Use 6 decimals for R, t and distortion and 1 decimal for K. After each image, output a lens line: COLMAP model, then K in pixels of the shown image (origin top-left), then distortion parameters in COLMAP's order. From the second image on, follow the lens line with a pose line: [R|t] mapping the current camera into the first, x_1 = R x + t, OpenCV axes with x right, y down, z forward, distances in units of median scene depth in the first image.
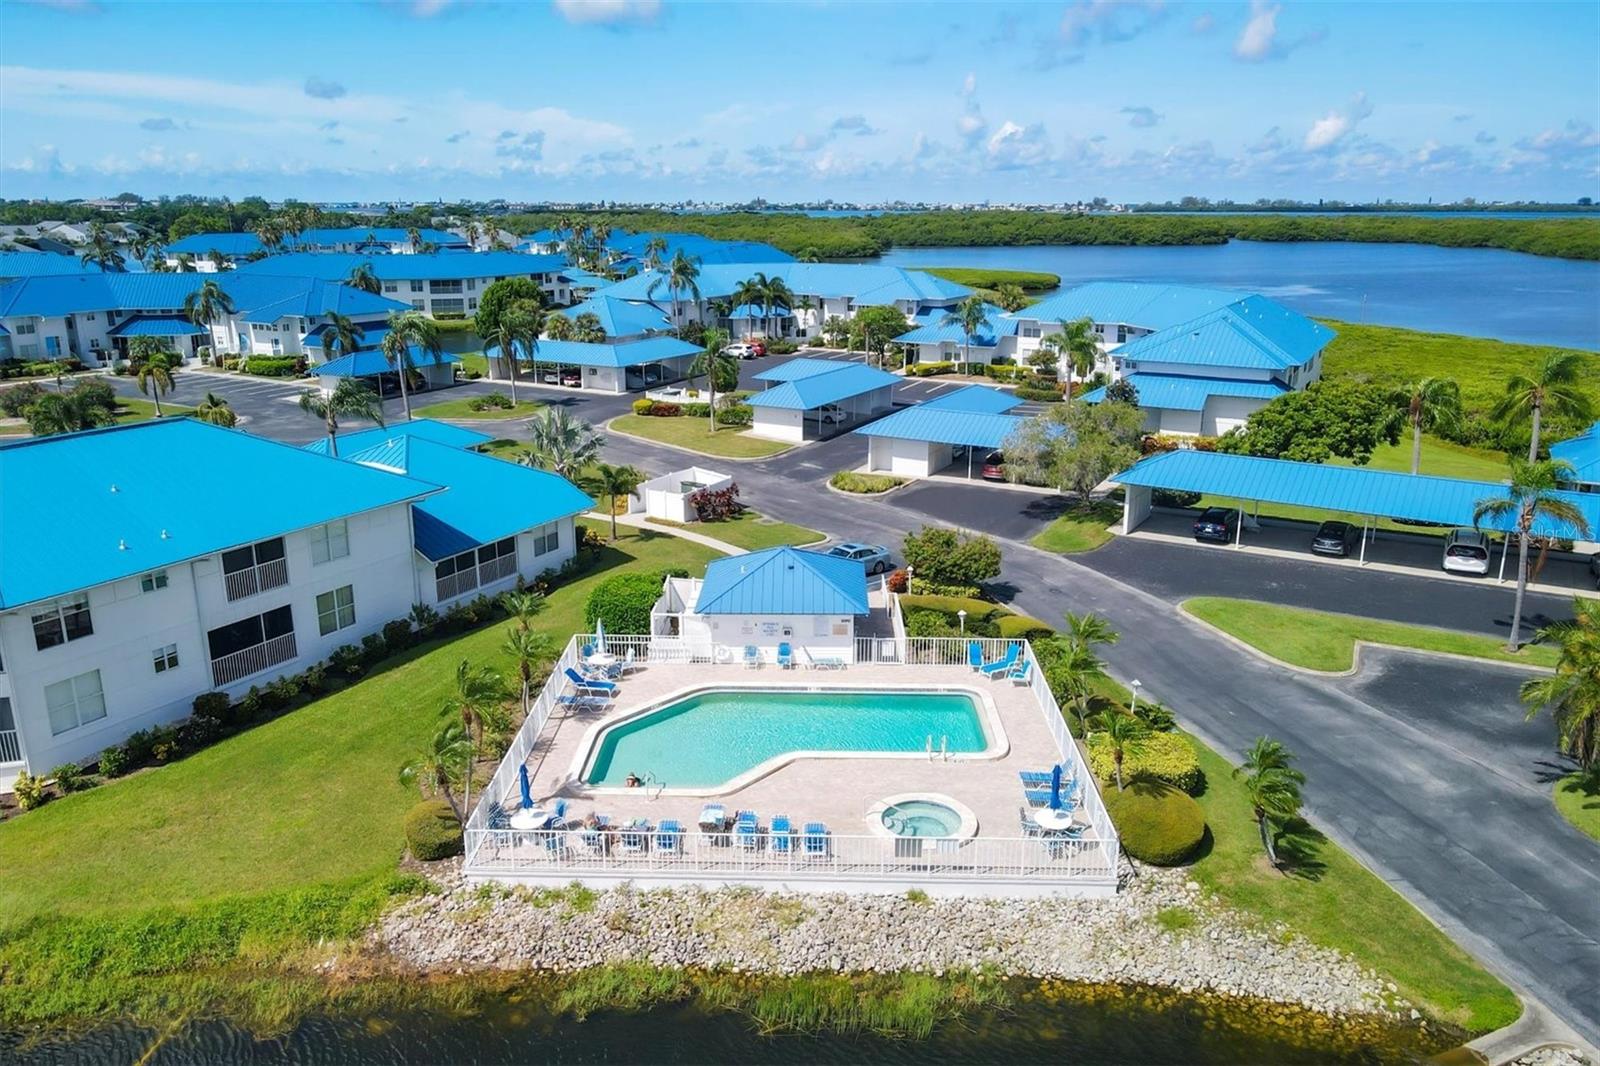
lens RADIAL K [[1171.7, 0, 786.9], [0, 1171.7, 530.0], [0, 0, 1]] dist [0.002826, 0.012992]
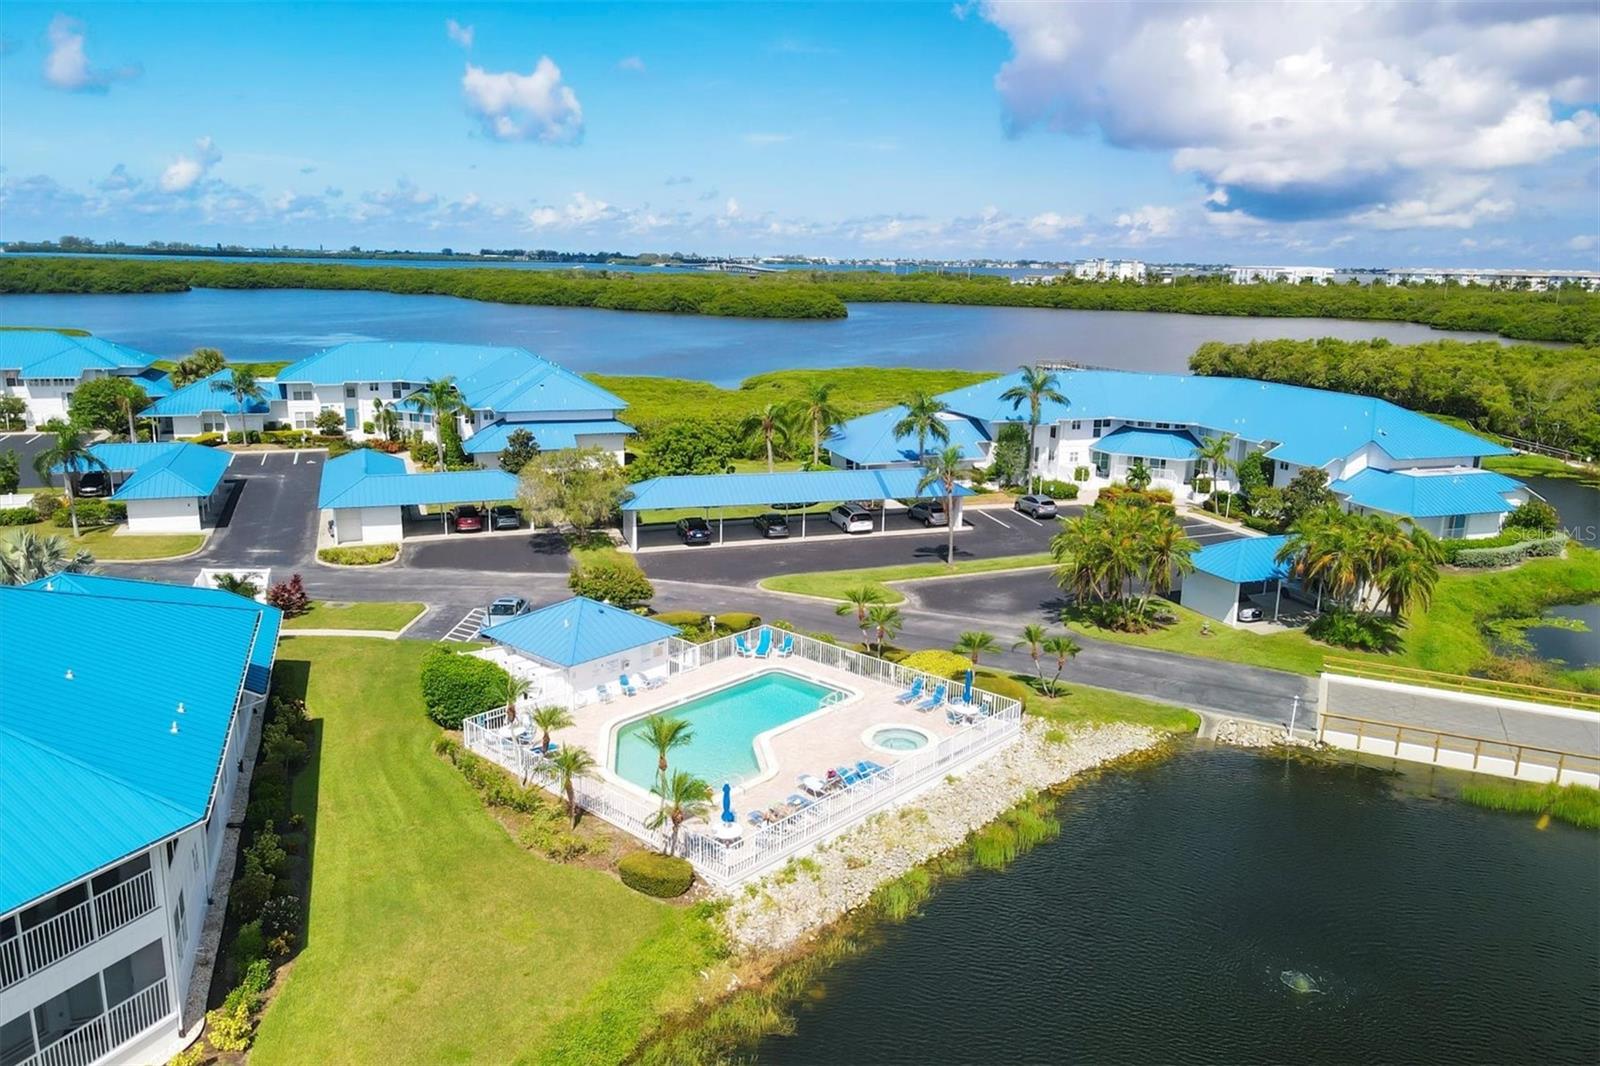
lens RADIAL K [[1175.0, 0, 784.5], [0, 1175.0, 533.1], [0, 0, 1]] dist [-0.008216, 0.061980]
pose [[0.651500, -0.161996, 0.741151, -0.283995], [0.186540, 0.981150, 0.050478, -0.026717], [-0.735358, 0.105368, 0.669438, 0.038067]]
